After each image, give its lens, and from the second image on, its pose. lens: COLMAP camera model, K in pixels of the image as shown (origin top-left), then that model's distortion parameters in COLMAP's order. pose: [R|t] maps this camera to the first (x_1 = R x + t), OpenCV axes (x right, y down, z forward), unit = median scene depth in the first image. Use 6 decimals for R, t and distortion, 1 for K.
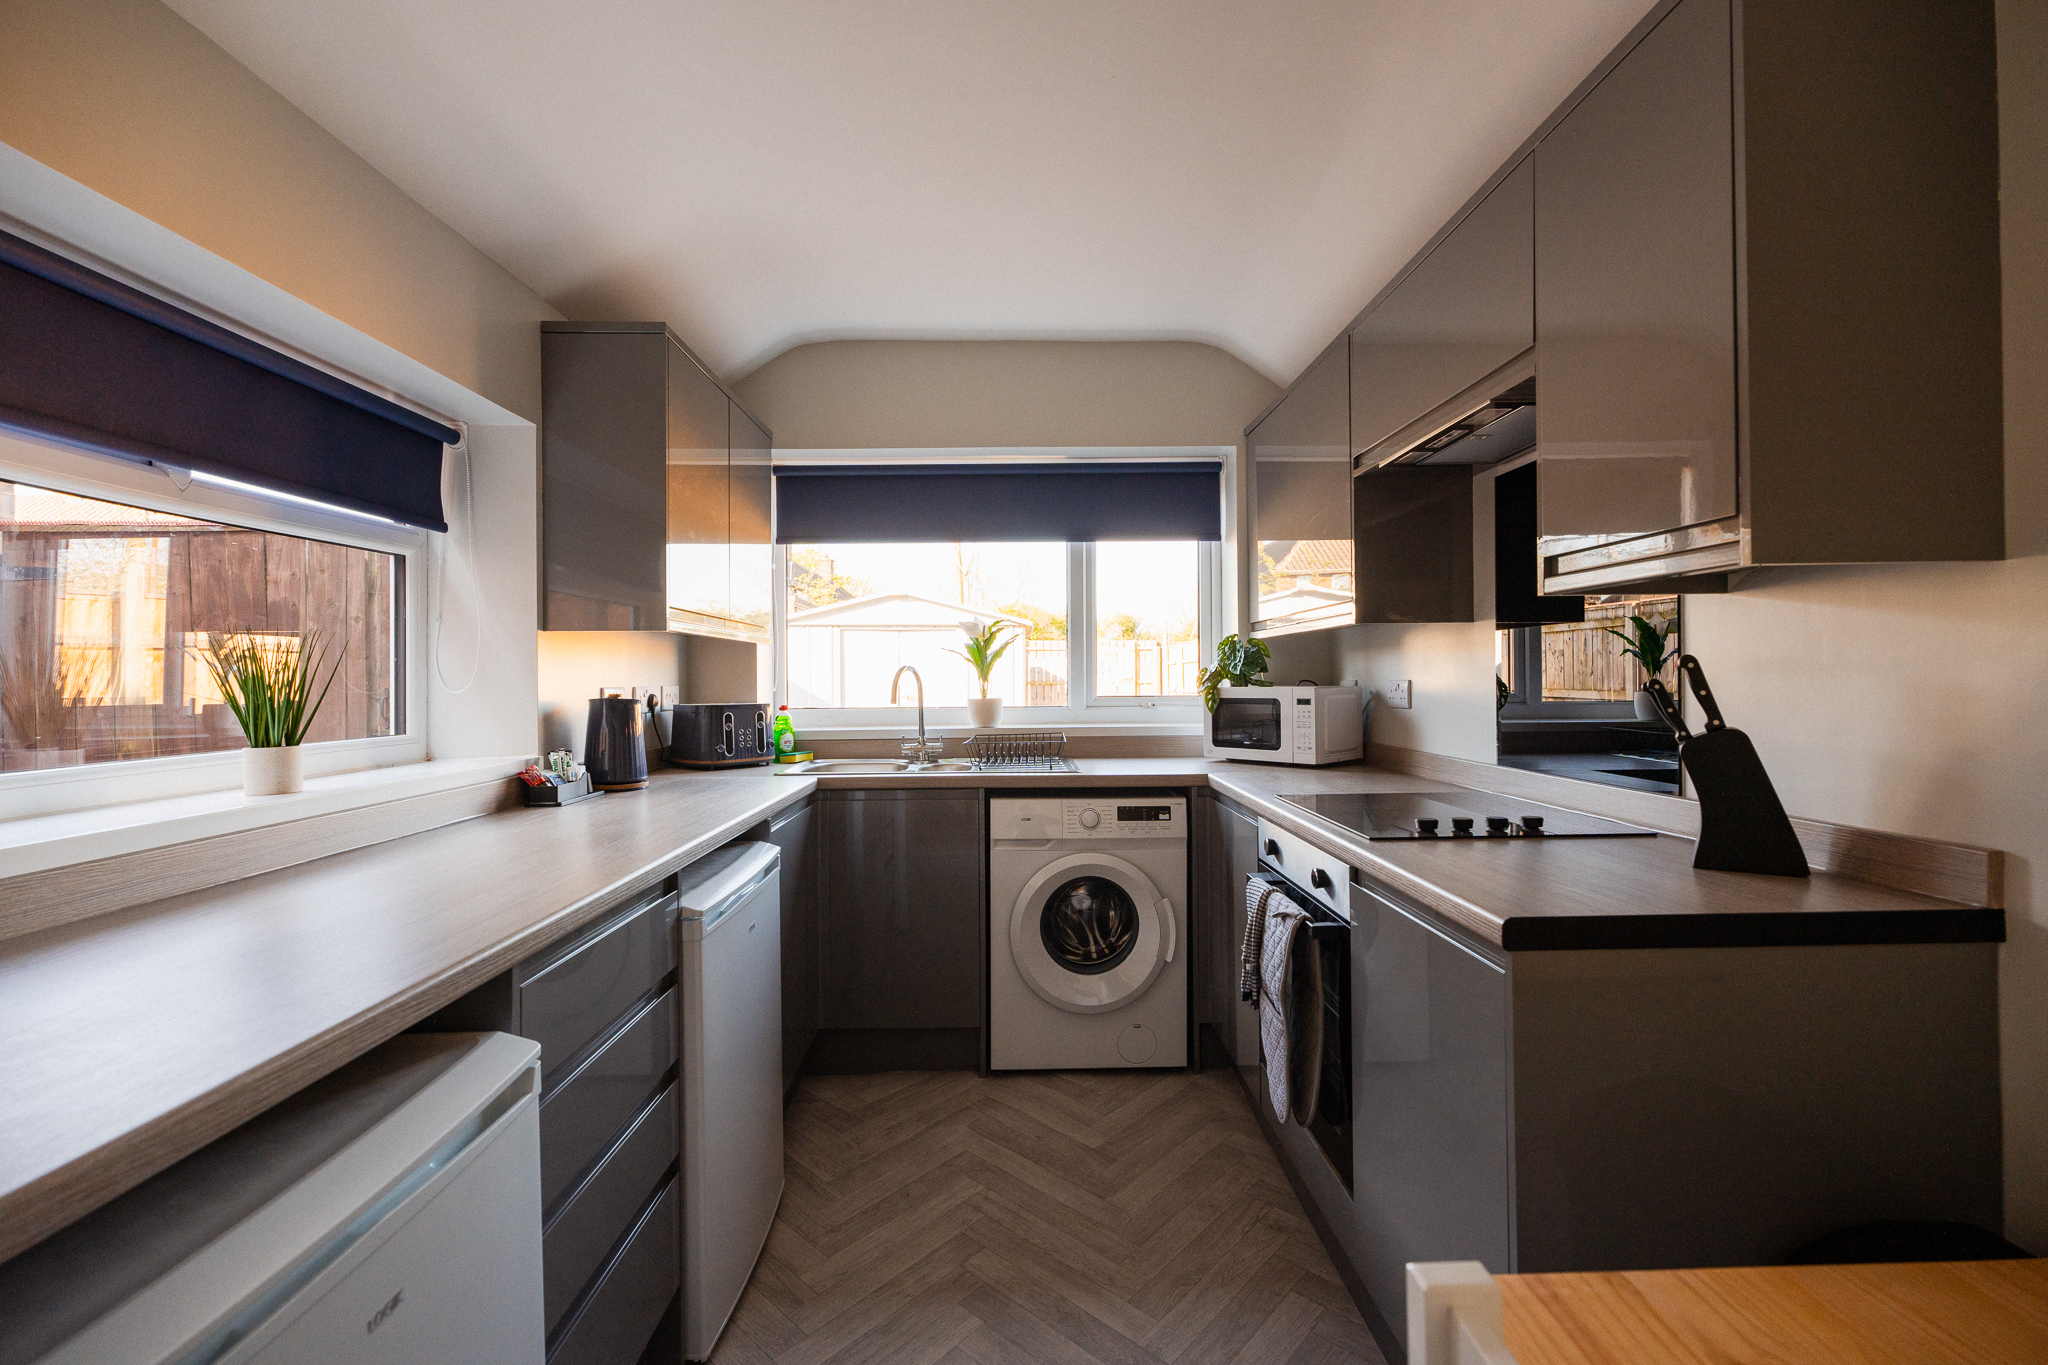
lens RADIAL K [[924.4, 0, 1023.0], [0, 924.4, 681.7], [0, 0, 1]] dist [-0.001051, -0.000071]
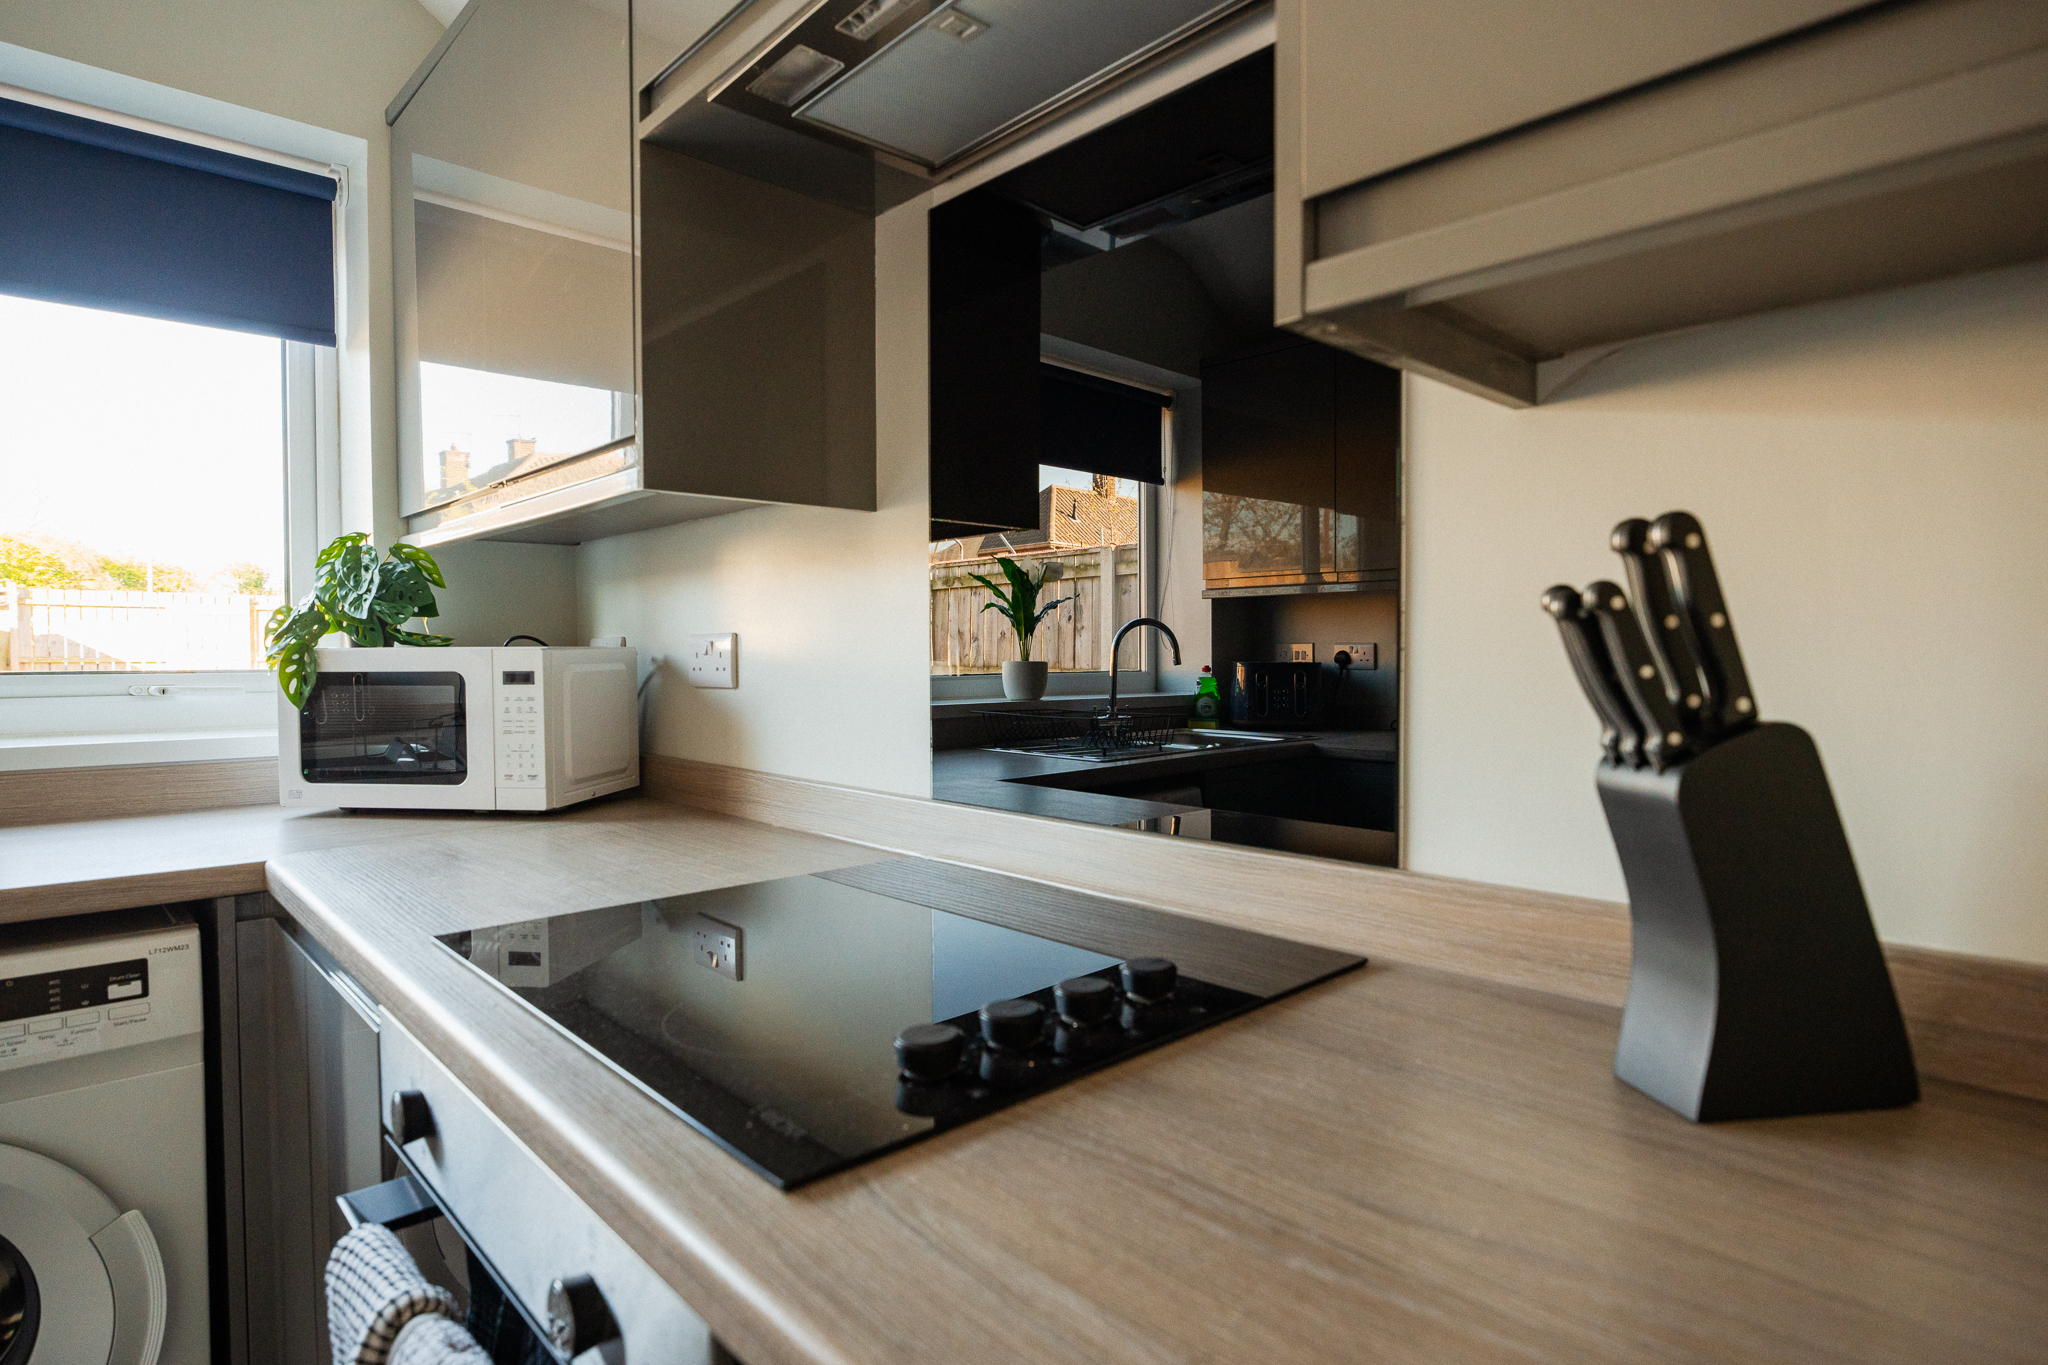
lens RADIAL K [[1075.6, 0, 1023.0], [0, 1075.6, 686.6], [0, 0, 1]] dist [-0.013210, 0.001401]
pose [[0.744045, -0.013912, 0.667985, 0.124979], [-0.001349, 0.999750, 0.022324, 0.013015], [-0.668128, -0.017511, 0.743840, 0.406003]]
